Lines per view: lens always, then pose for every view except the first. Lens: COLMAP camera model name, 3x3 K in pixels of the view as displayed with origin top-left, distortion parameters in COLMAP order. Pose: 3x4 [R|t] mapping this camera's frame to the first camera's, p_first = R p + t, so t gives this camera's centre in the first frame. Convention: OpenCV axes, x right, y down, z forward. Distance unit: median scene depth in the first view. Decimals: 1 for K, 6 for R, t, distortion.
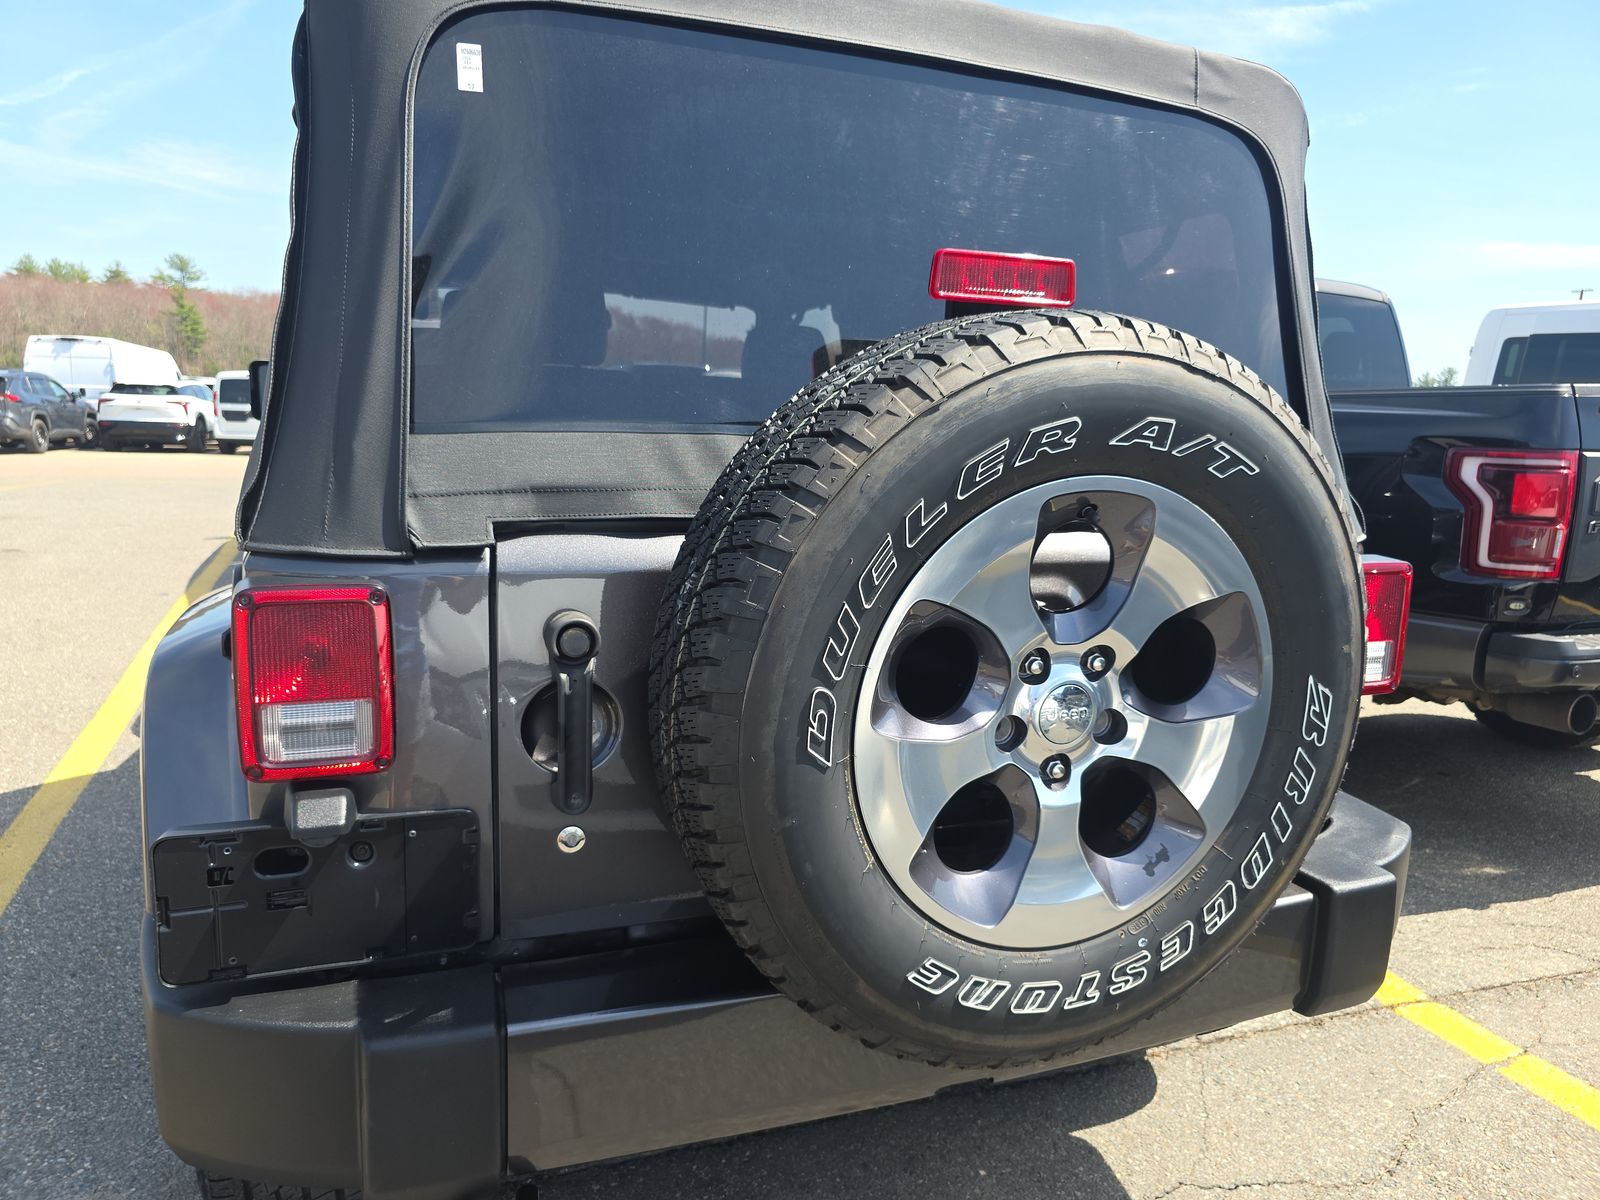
lens RADIAL K [[1068.0, 0, 791.2], [0, 1068.0, 590.7], [0, 0, 1]] dist [0.038893, -0.026732]
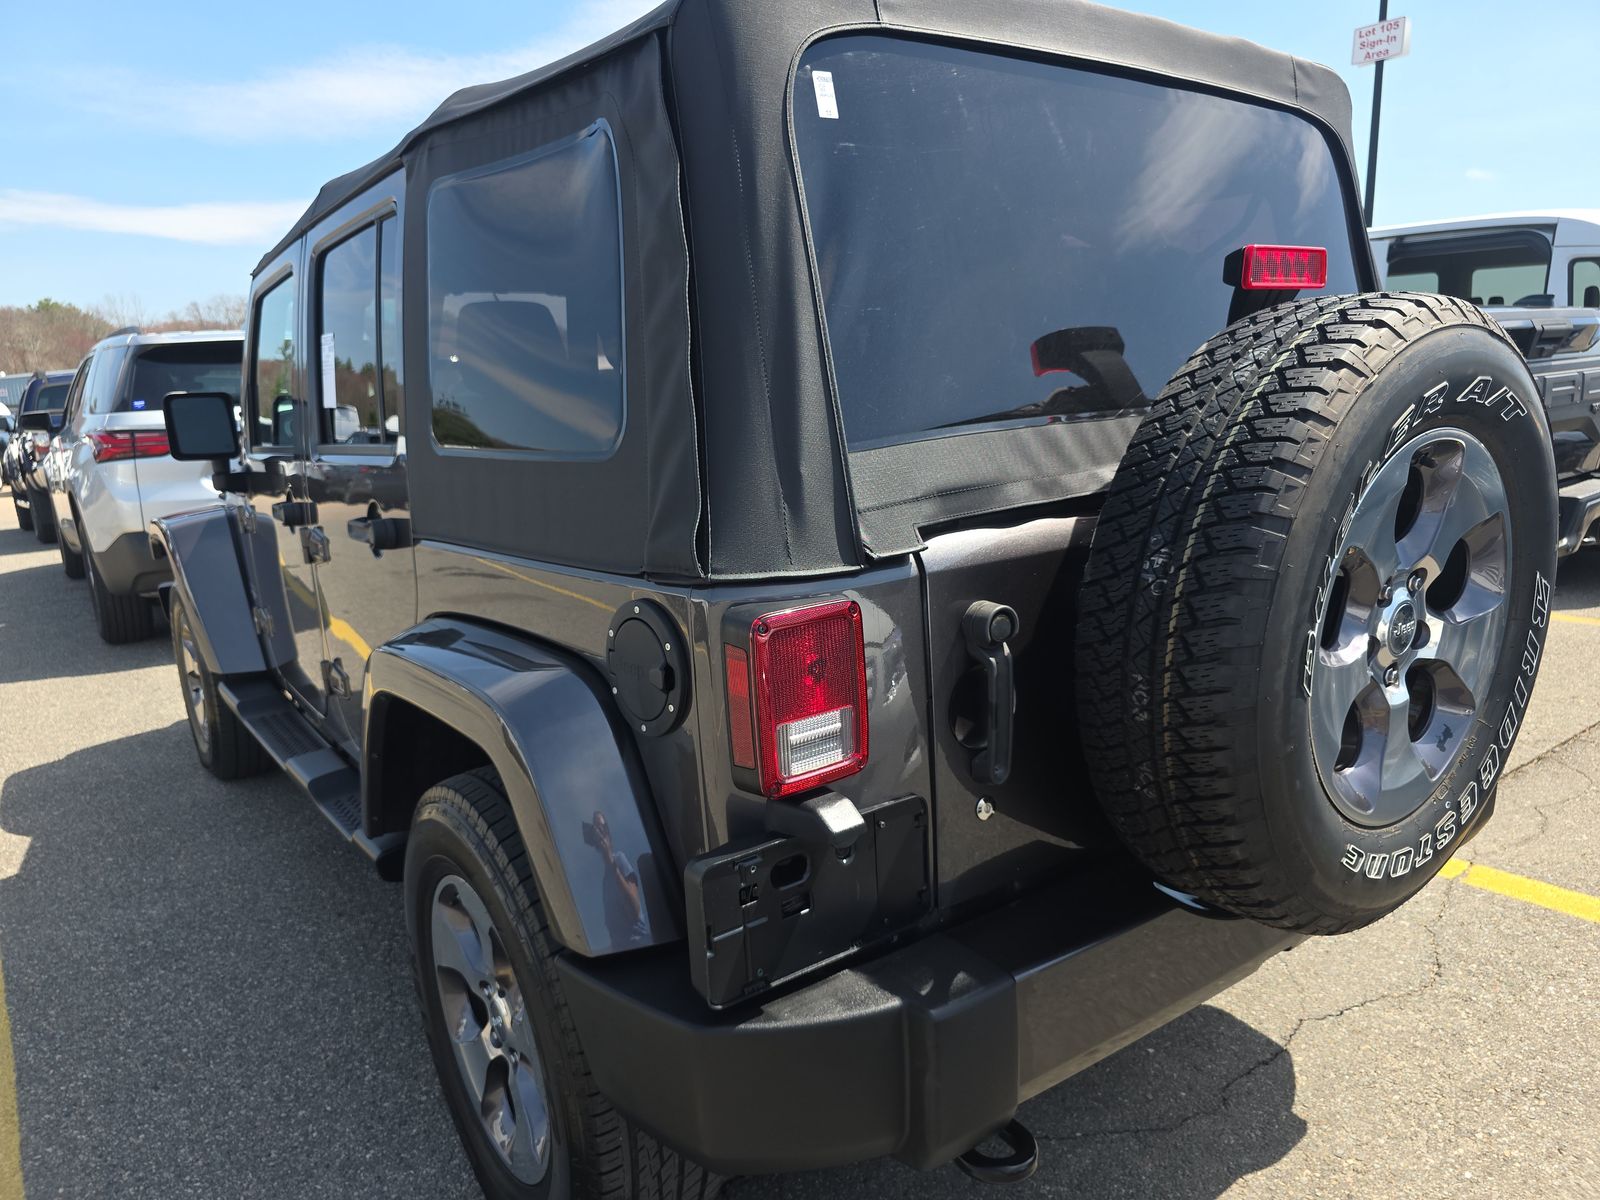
lens RADIAL K [[1068.0, 0, 794.9], [0, 1068.0, 612.0], [0, 0, 1]] dist [0.038893, -0.026732]
pose [[0.960621, -0.136188, 0.242197, -0.688155], [0.126598, 0.990439, 0.054803, -0.056179], [-0.247345, -0.021983, 0.968678, -0.007509]]
